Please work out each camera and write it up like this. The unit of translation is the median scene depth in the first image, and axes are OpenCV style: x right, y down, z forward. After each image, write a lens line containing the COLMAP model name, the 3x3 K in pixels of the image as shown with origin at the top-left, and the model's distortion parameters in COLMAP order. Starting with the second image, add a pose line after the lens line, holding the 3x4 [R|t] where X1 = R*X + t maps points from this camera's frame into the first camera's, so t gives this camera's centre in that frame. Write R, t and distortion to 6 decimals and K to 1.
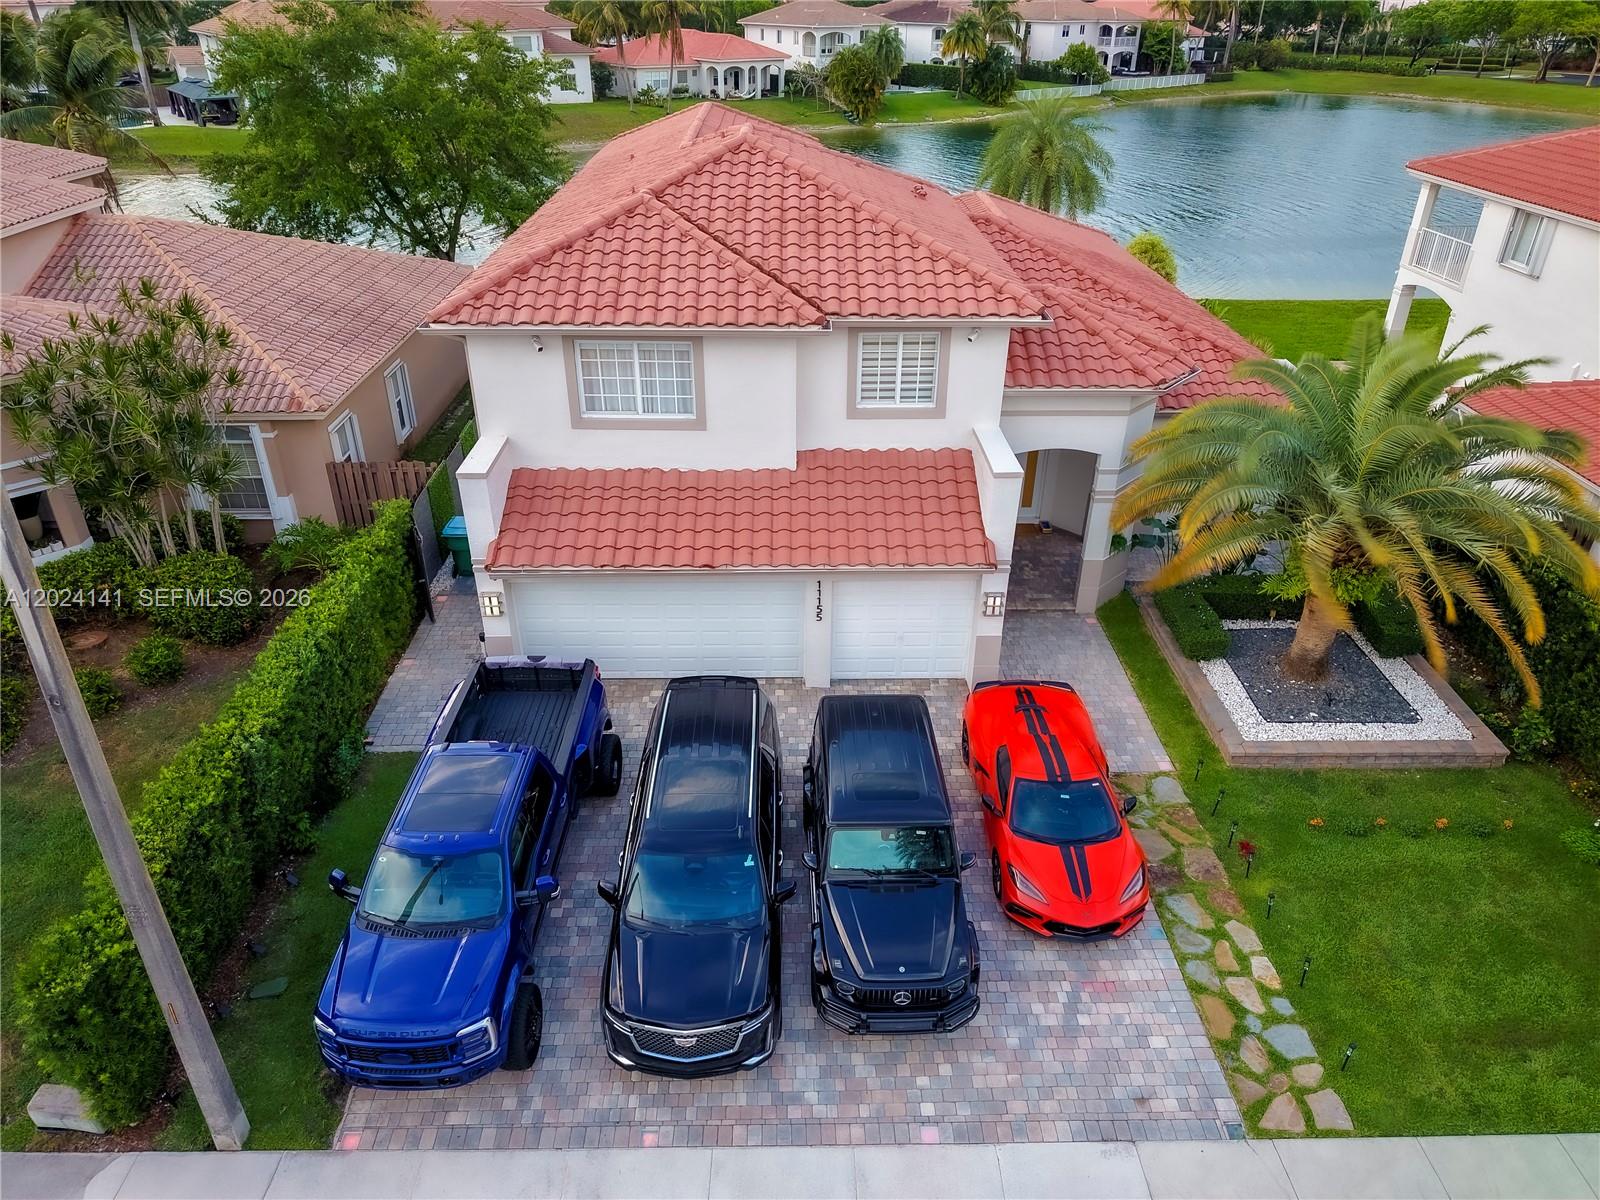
lens RADIAL K [[1067.8, 0, 800.0], [0, 1067.8, 600.0], [0, 0, 1]] dist [0.017857, -0.016810]
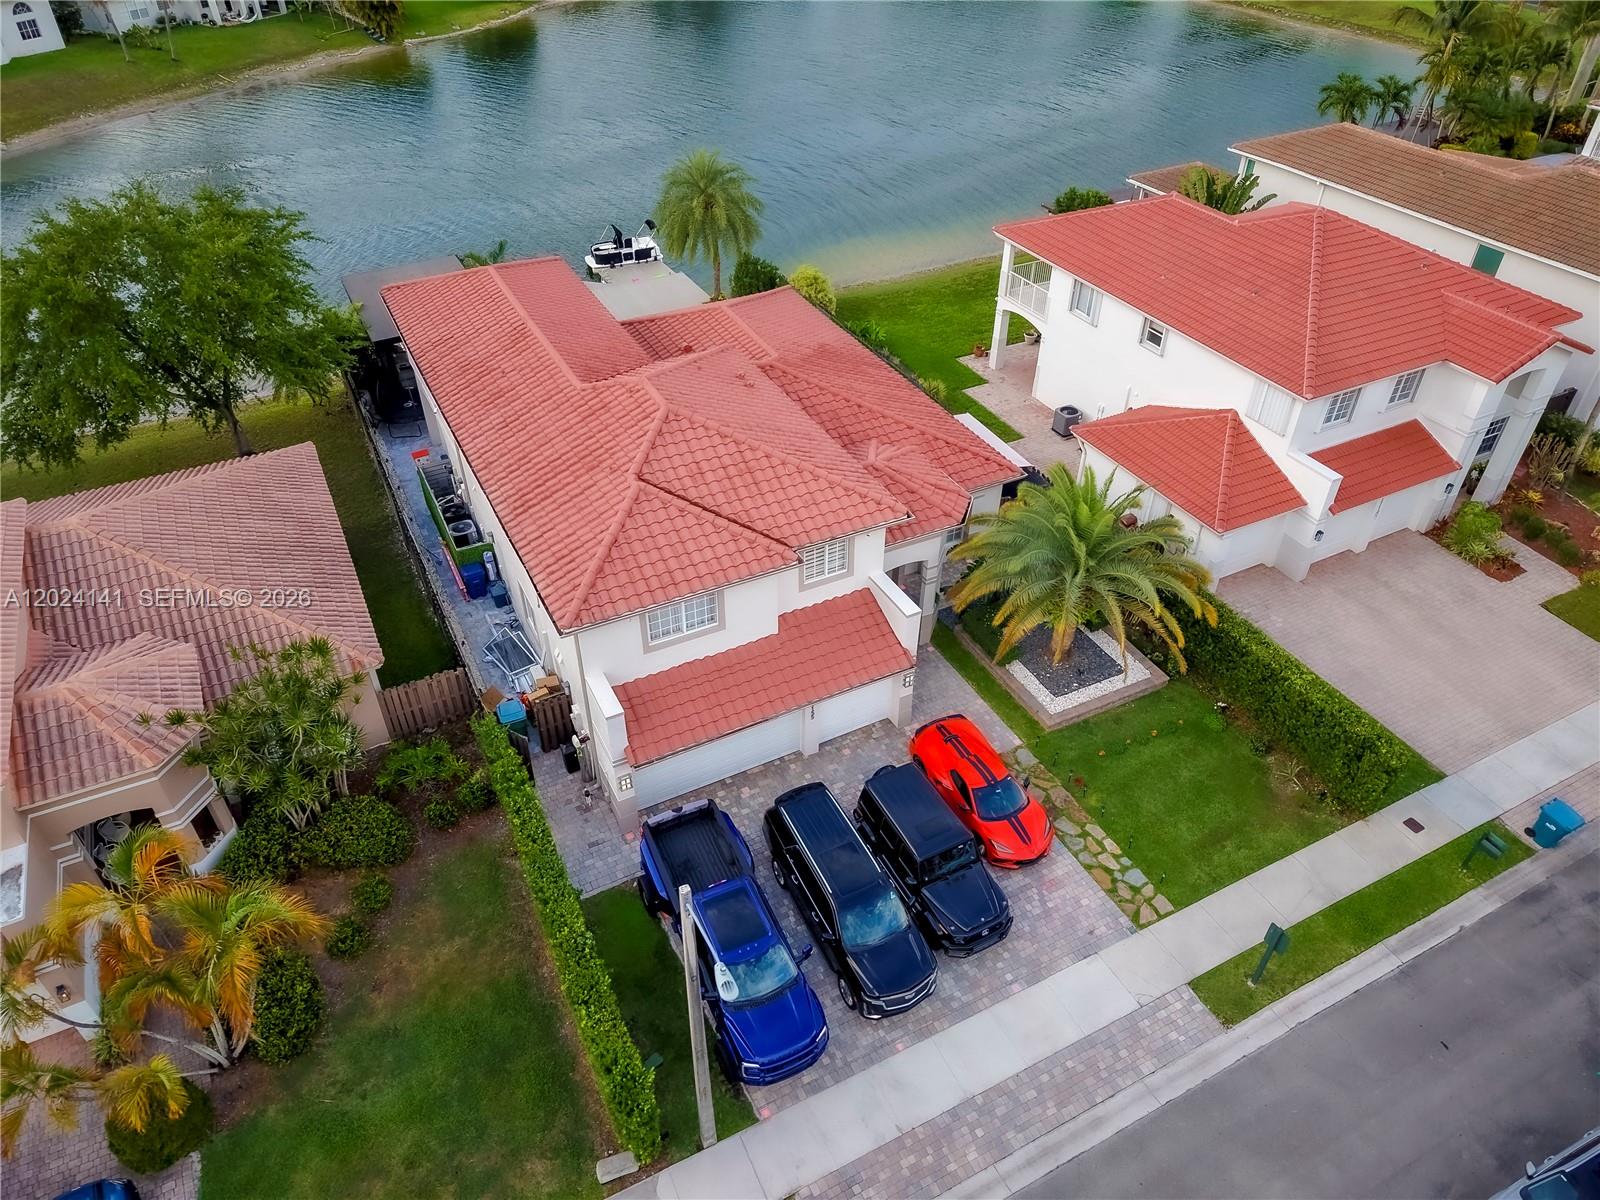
lens RADIAL K [[1067.8, 0, 800.0], [0, 1067.8, 600.0], [0, 0, 1]] dist [0.017857, -0.016810]
pose [[0.897316, -0.273430, 0.346498, -0.518500], [0.216046, 0.956629, 0.195411, -0.482412], [-0.384901, -0.100486, 0.917471, -0.447565]]
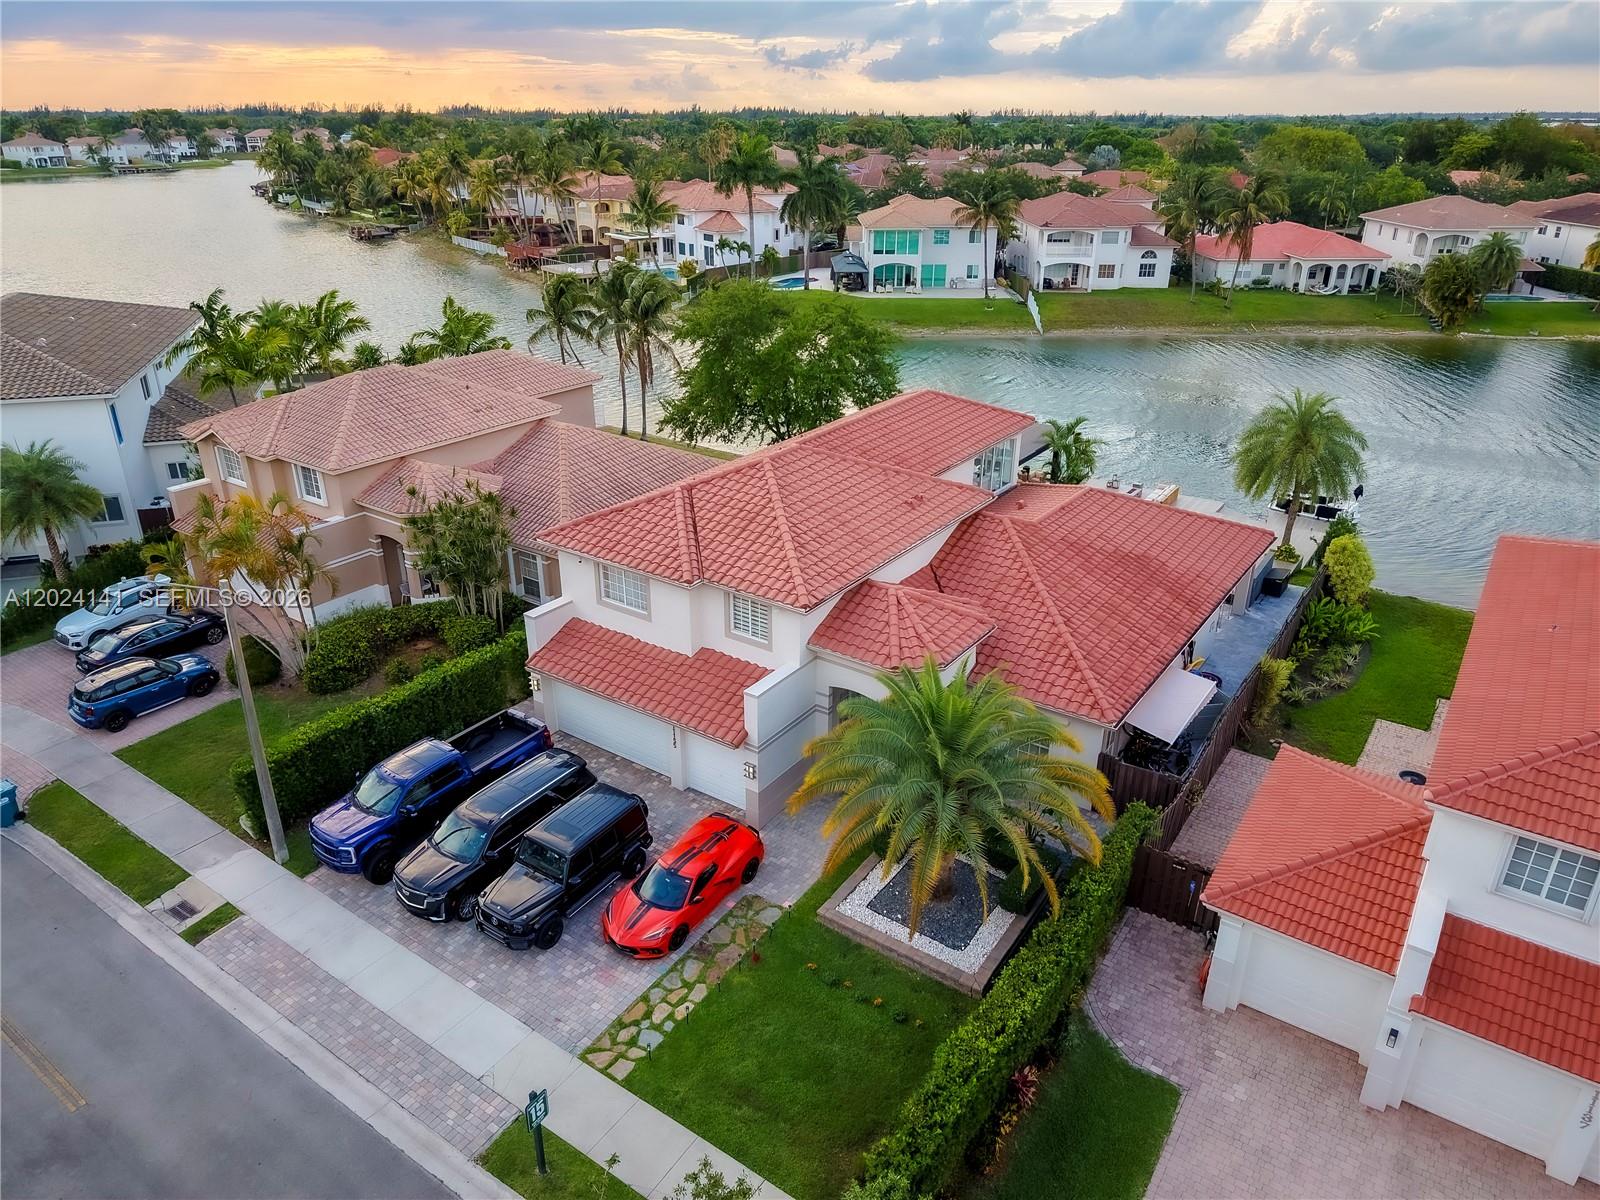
lens RADIAL K [[1074.9, 0, 805.5], [0, 1074.9, 600.0], [0, 0, 1]] dist [0.025951, -0.023296]
pose [[0.809906, 0.240773, -0.534864, 1.071449], [-0.292299, 0.956250, -0.012144, -0.252620], [0.508540, 0.166176, 0.844851, -0.375768]]
